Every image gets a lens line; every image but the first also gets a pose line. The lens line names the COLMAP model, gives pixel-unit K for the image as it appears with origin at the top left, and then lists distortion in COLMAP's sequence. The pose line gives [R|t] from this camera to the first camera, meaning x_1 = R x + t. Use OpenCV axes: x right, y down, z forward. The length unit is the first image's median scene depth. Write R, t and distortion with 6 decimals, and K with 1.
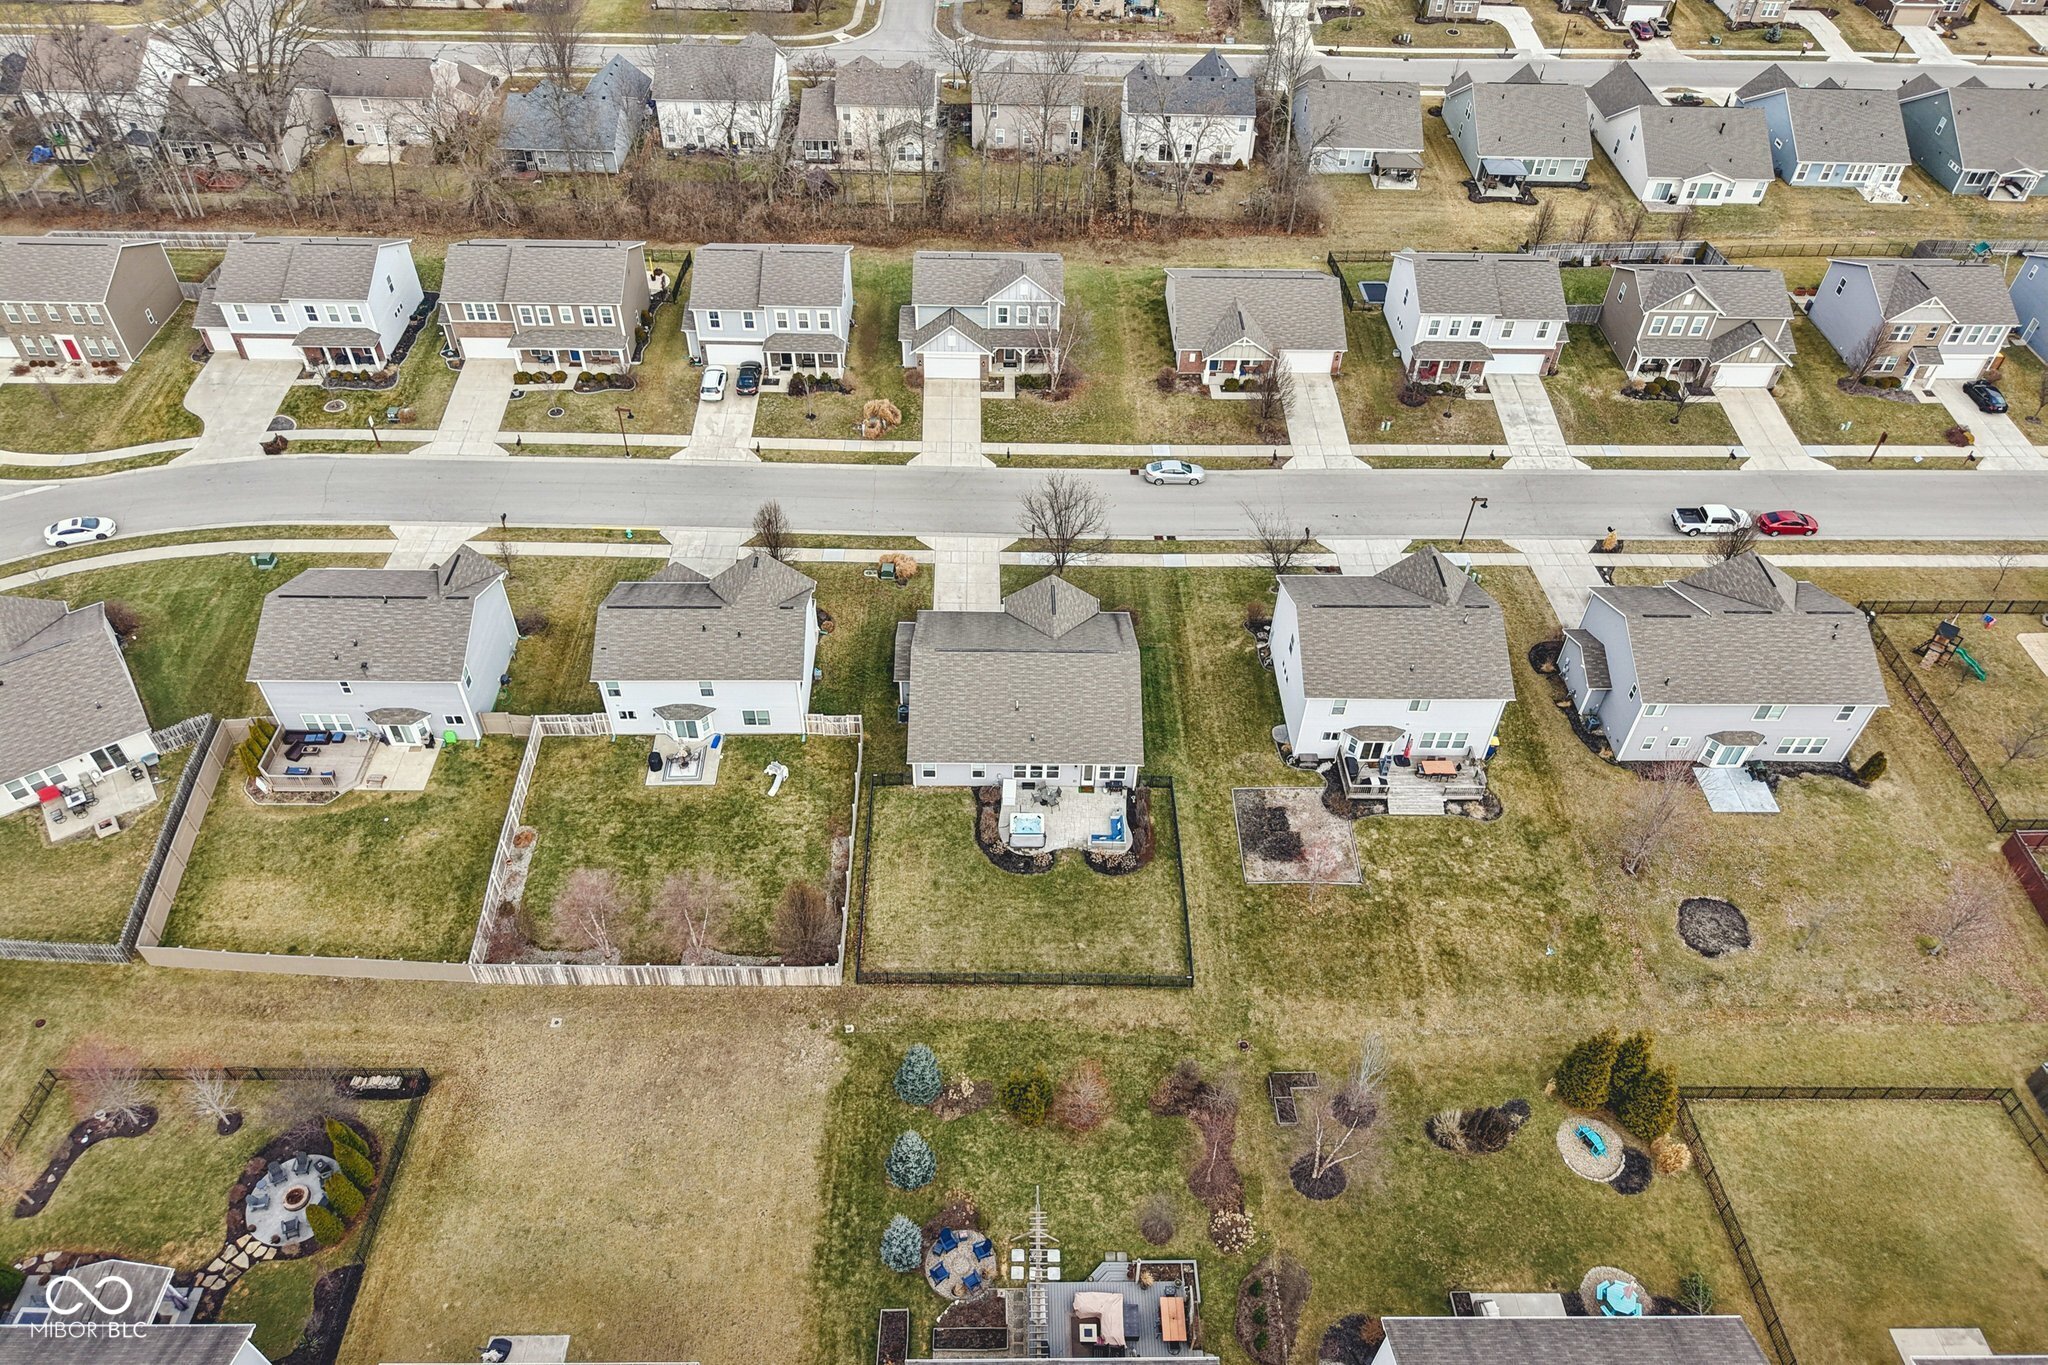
lens RADIAL K [[1375.3, 0, 1024.0], [0, 1375.3, 682.5], [0, 0, 1]] dist [0.074234, -0.124635]
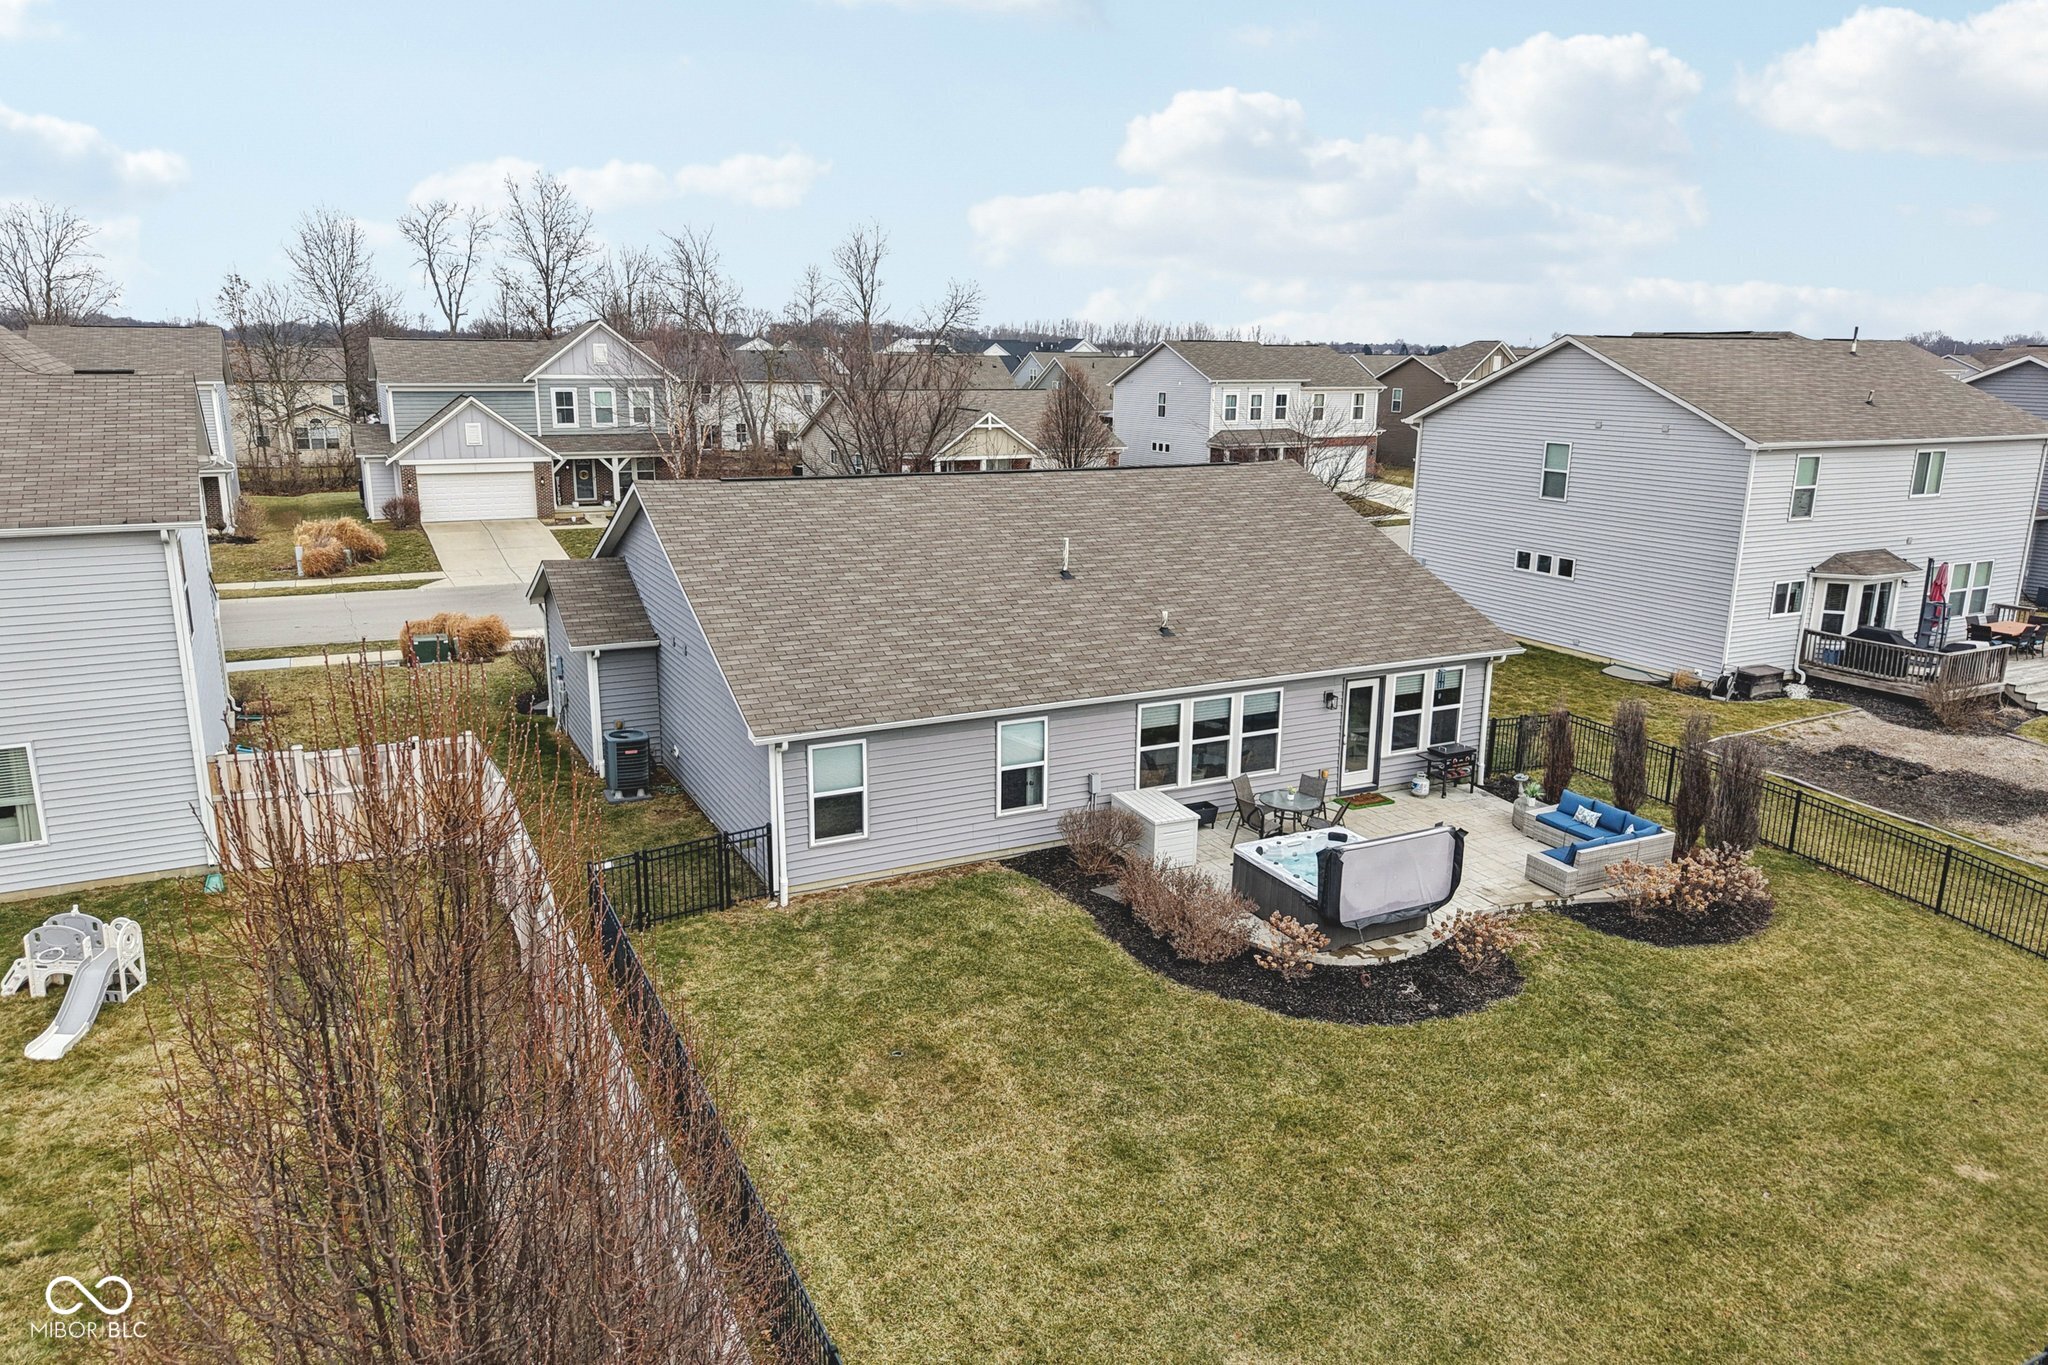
lens RADIAL K [[1388.5, 0, 1024.0], [0, 1388.5, 682.5], [0, 0, 1]] dist [0.005343, -0.004952]
pose [[0.894346, -0.119818, 0.431033, -0.141312], [0.320224, 0.844263, -0.429741, 0.160744], [-0.312415, 0.522364, 0.793431, 0.789289]]
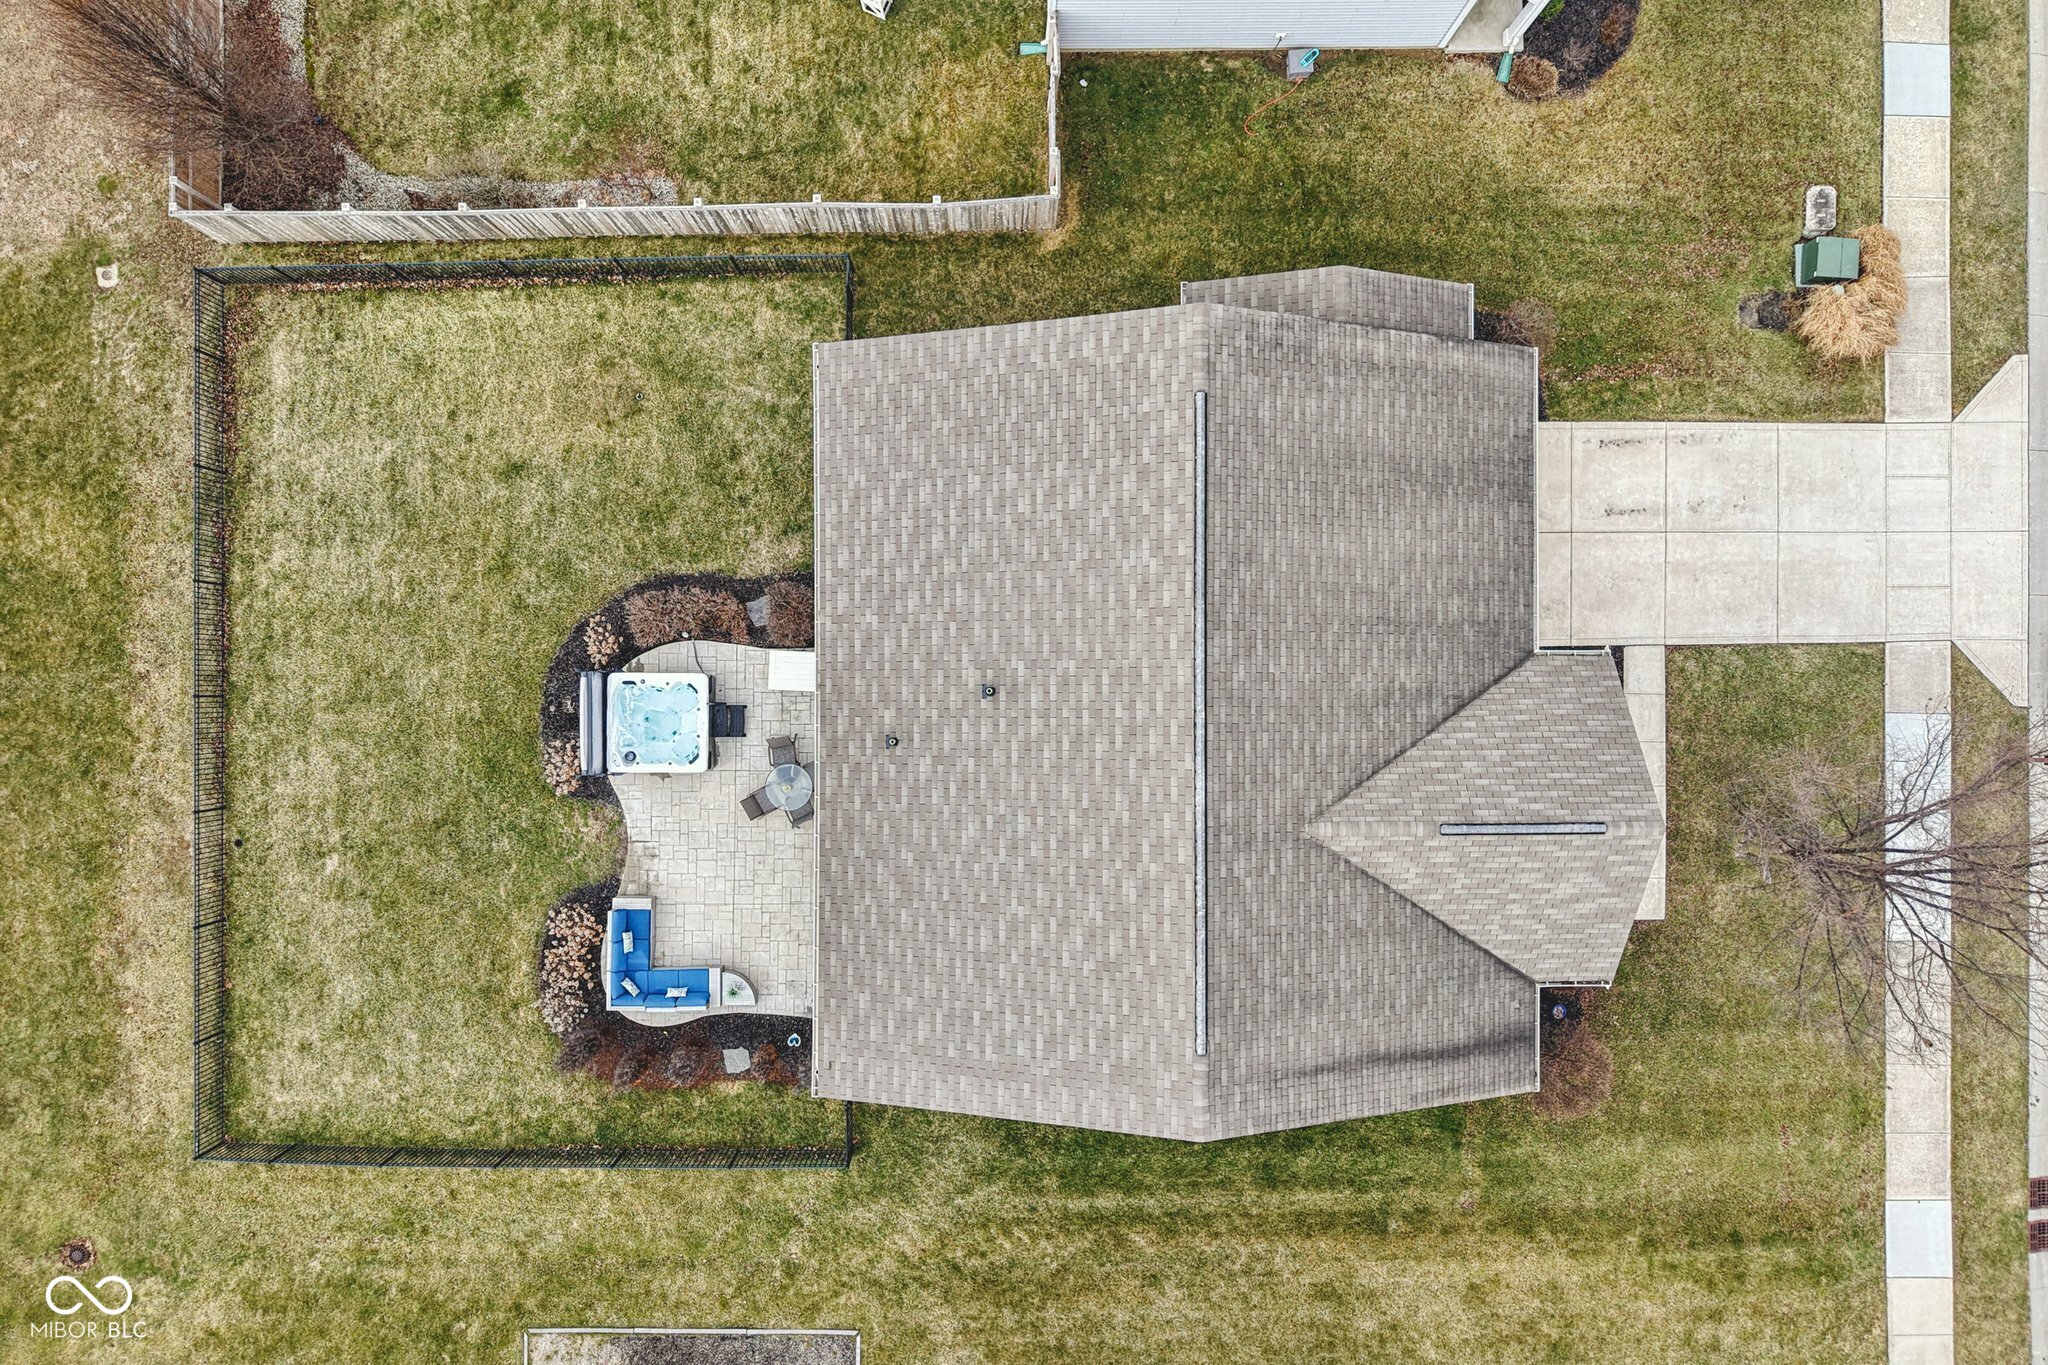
lens RADIAL K [[1394.5, 0, 1020.0], [0, 1394.5, 689.0], [0, 0, 1]] dist [0.030738, -0.046063]
pose [[-0.009703, 0.999614, -0.026019, 0.001803], [-0.710909, 0.011403, 0.703191, -0.197972], [0.703217, 0.025320, 0.710525, 0.795761]]
